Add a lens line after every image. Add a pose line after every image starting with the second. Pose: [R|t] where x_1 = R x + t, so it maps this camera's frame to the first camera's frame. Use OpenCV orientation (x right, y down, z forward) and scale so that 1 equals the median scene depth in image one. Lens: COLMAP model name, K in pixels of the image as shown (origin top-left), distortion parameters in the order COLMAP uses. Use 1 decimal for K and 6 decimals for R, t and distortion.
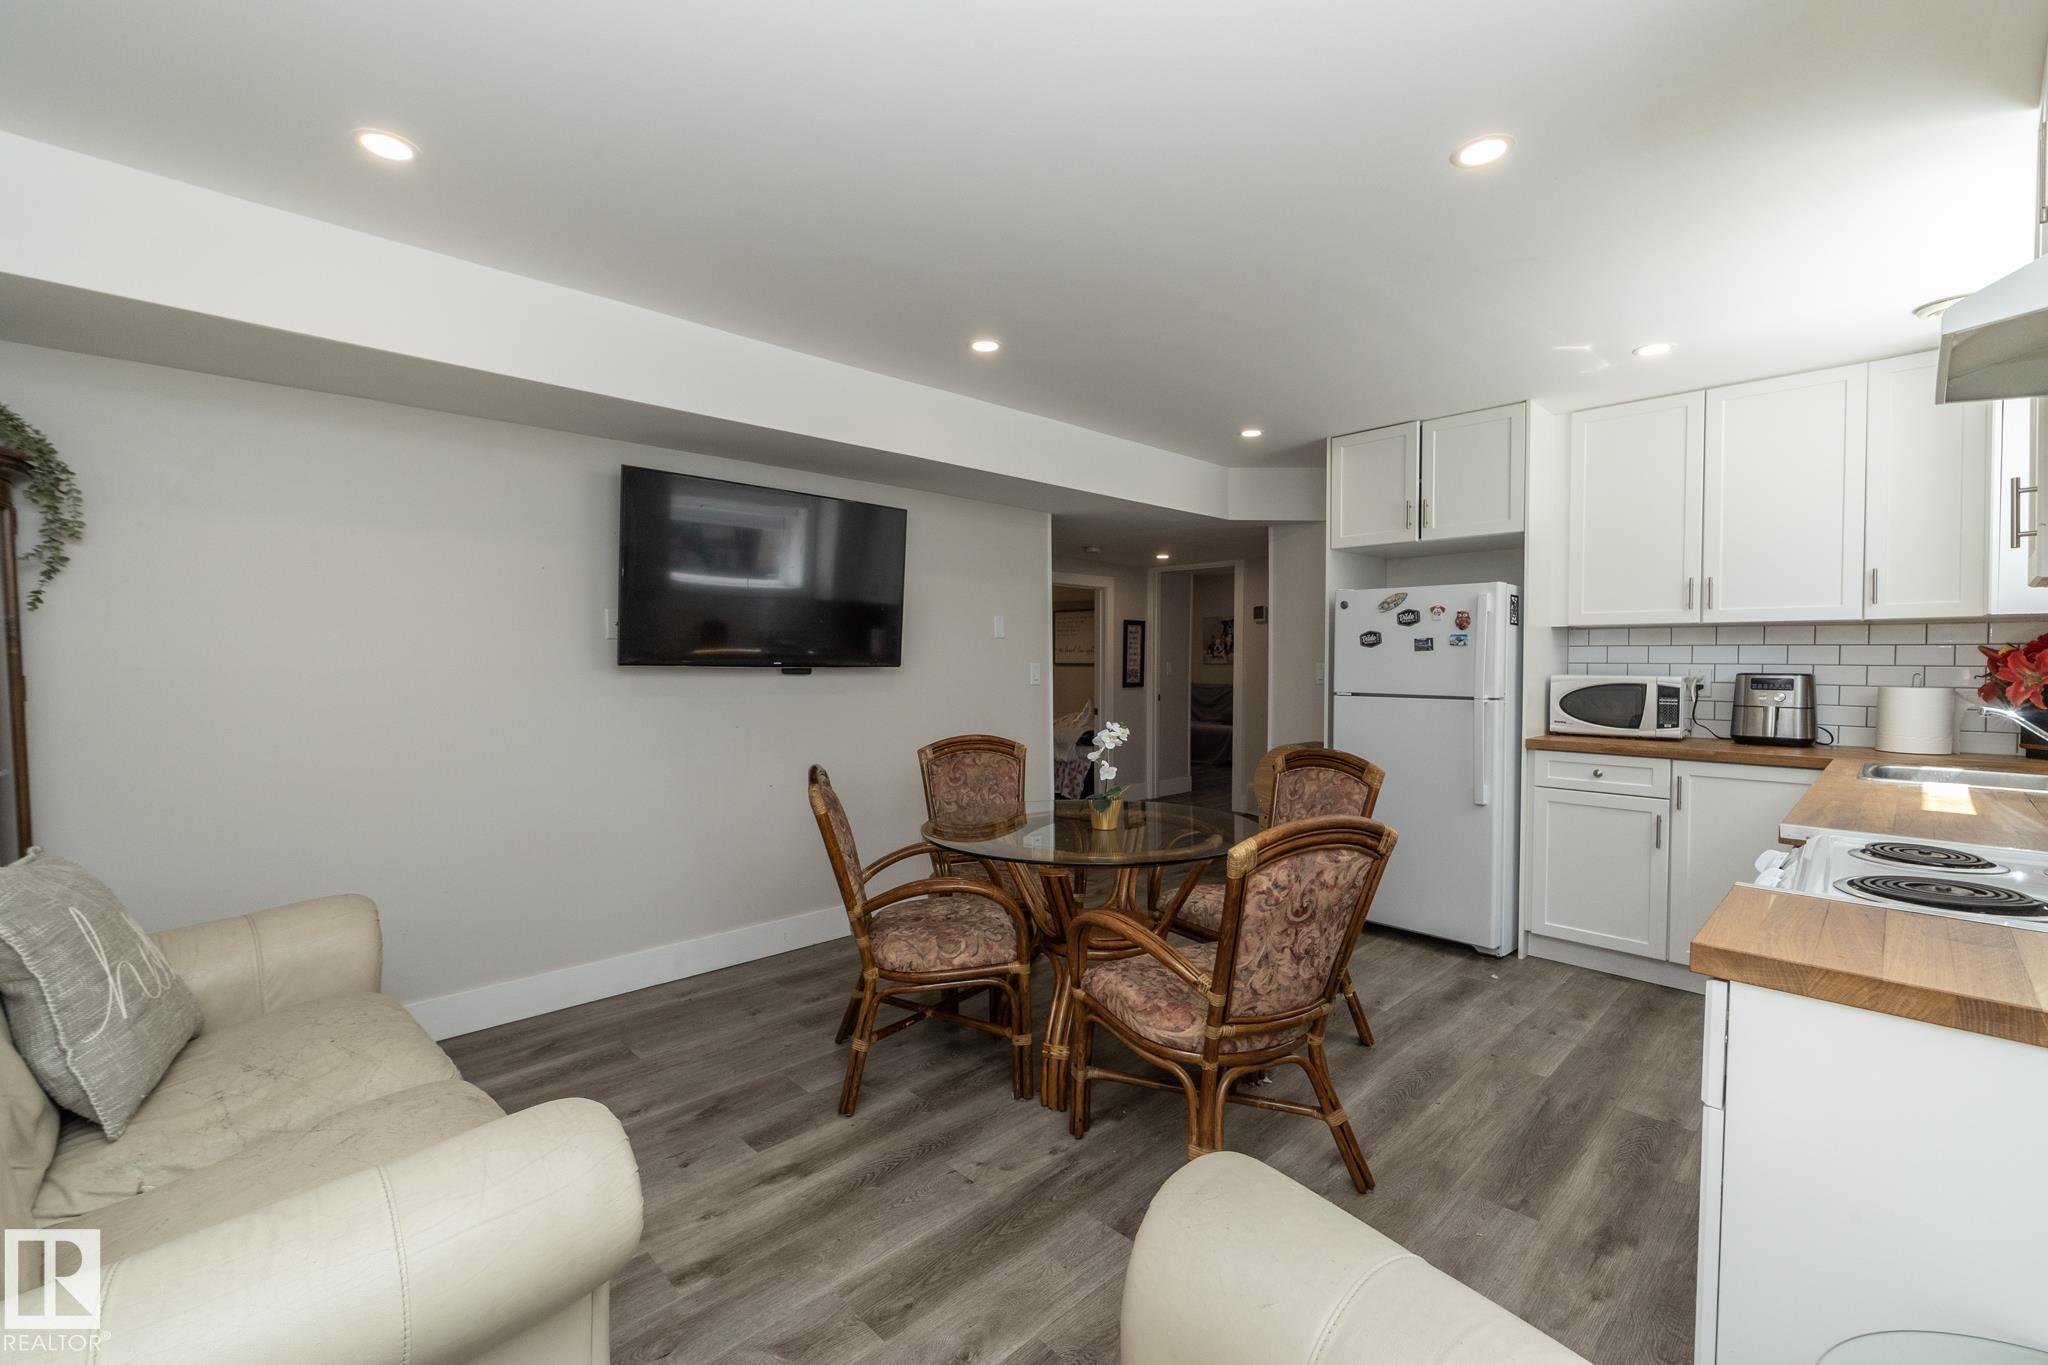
lens RADIAL K [[866.0, 0, 1025.7], [0, 866.0, 683.7], [0, 0, 1]] dist [-0.001395, -0.000306]
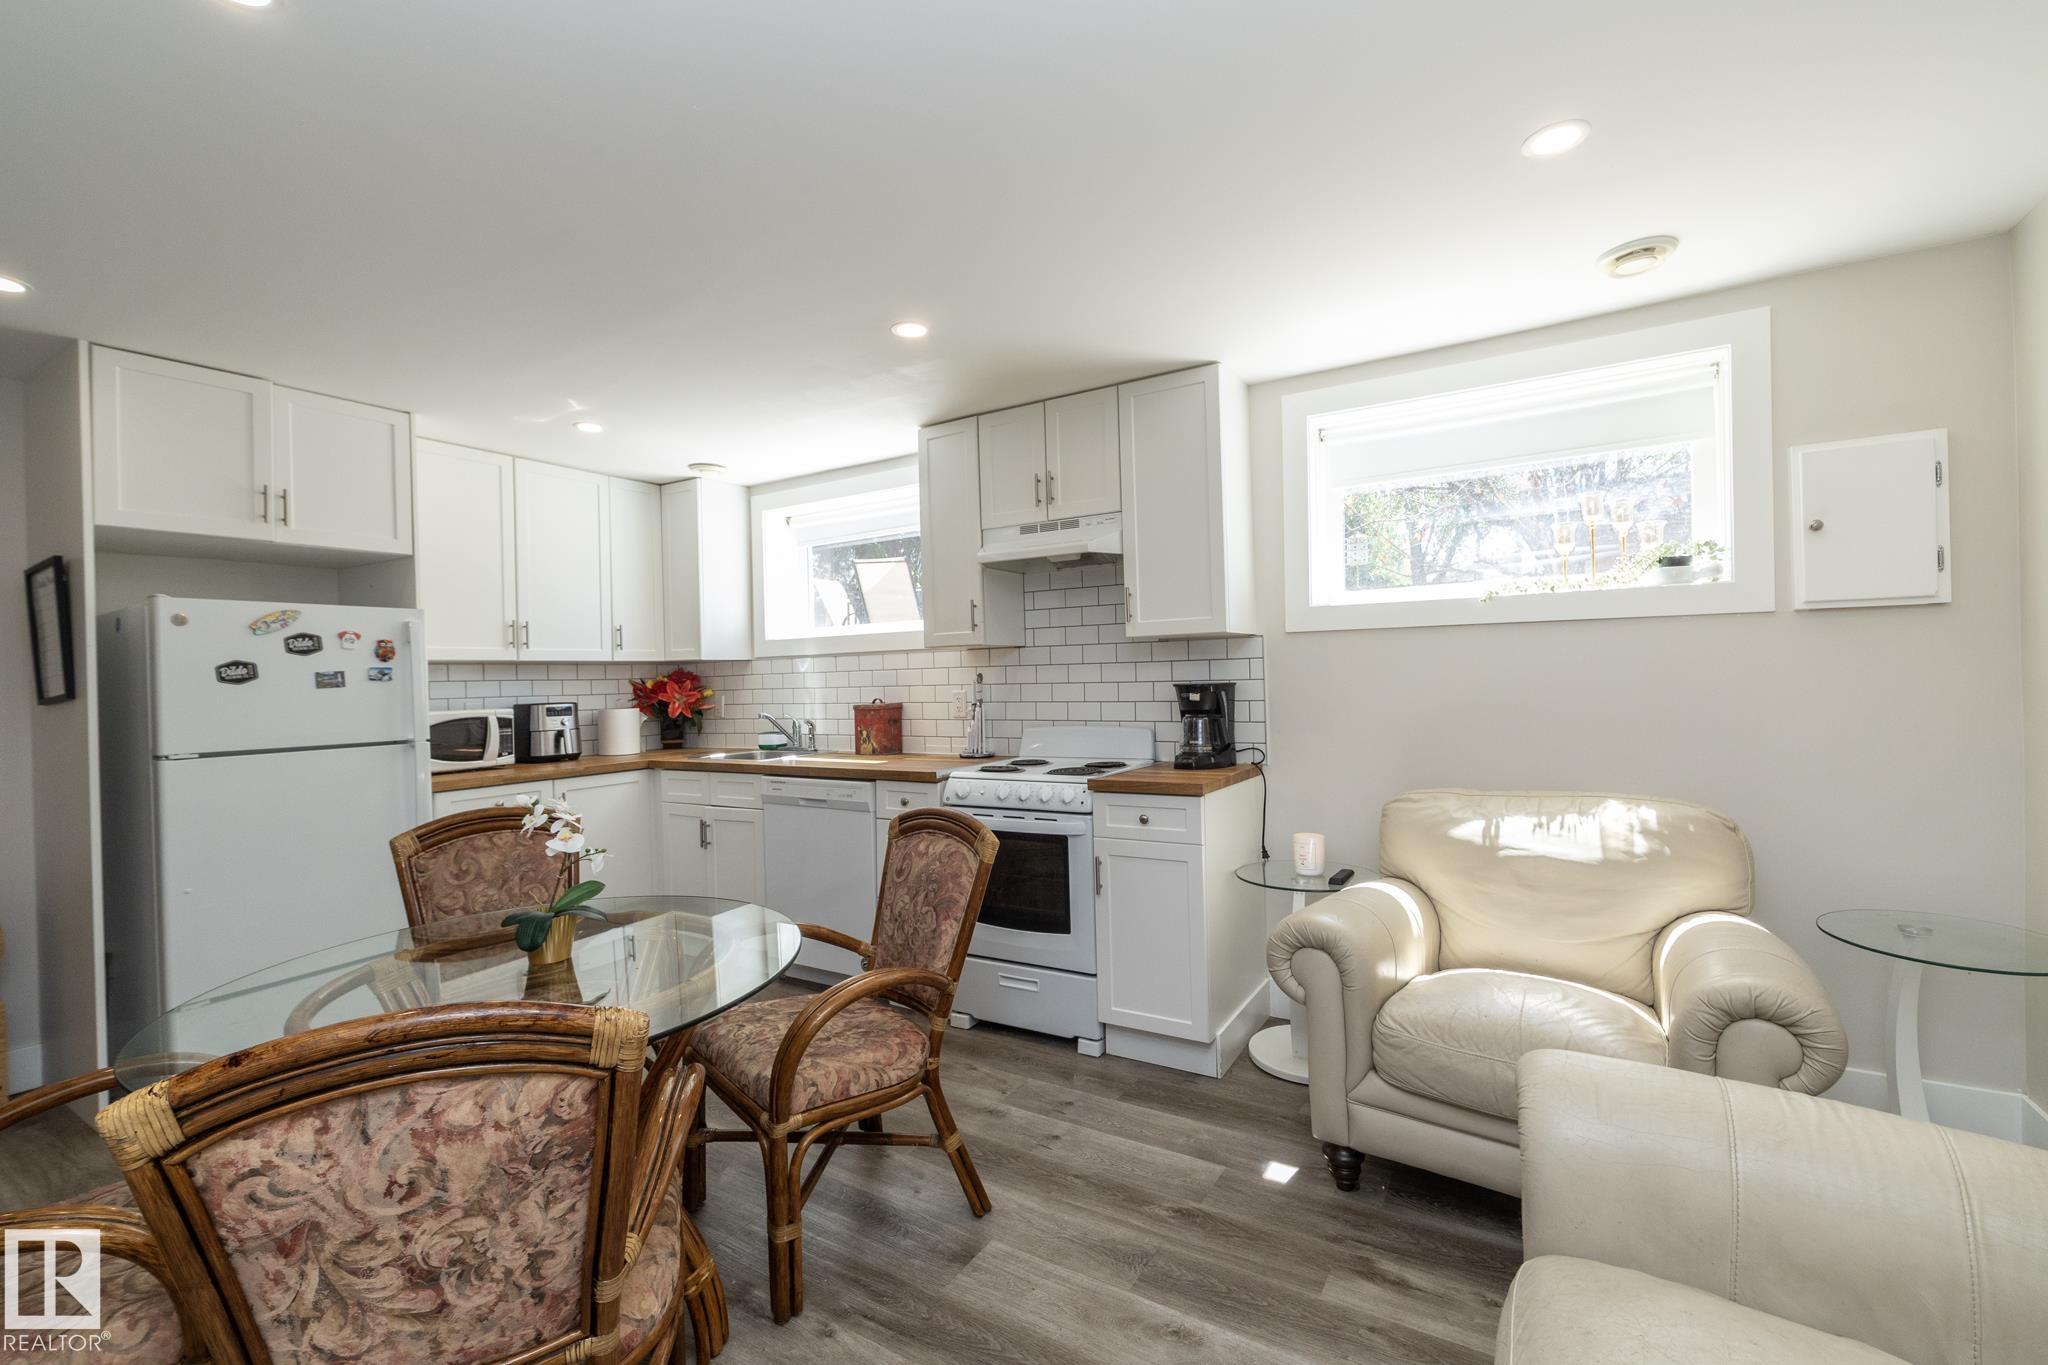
lens RADIAL K [[866.0, 0, 1025.7], [0, 866.0, 683.7], [0, 0, 1]] dist [-0.001395, -0.000306]
pose [[-0.249091, -0.002256, 0.968477, -0.461282], [0.054384, 0.998387, 0.016314, -0.021170], [-0.966952, 0.056733, -0.248566, 0.609409]]
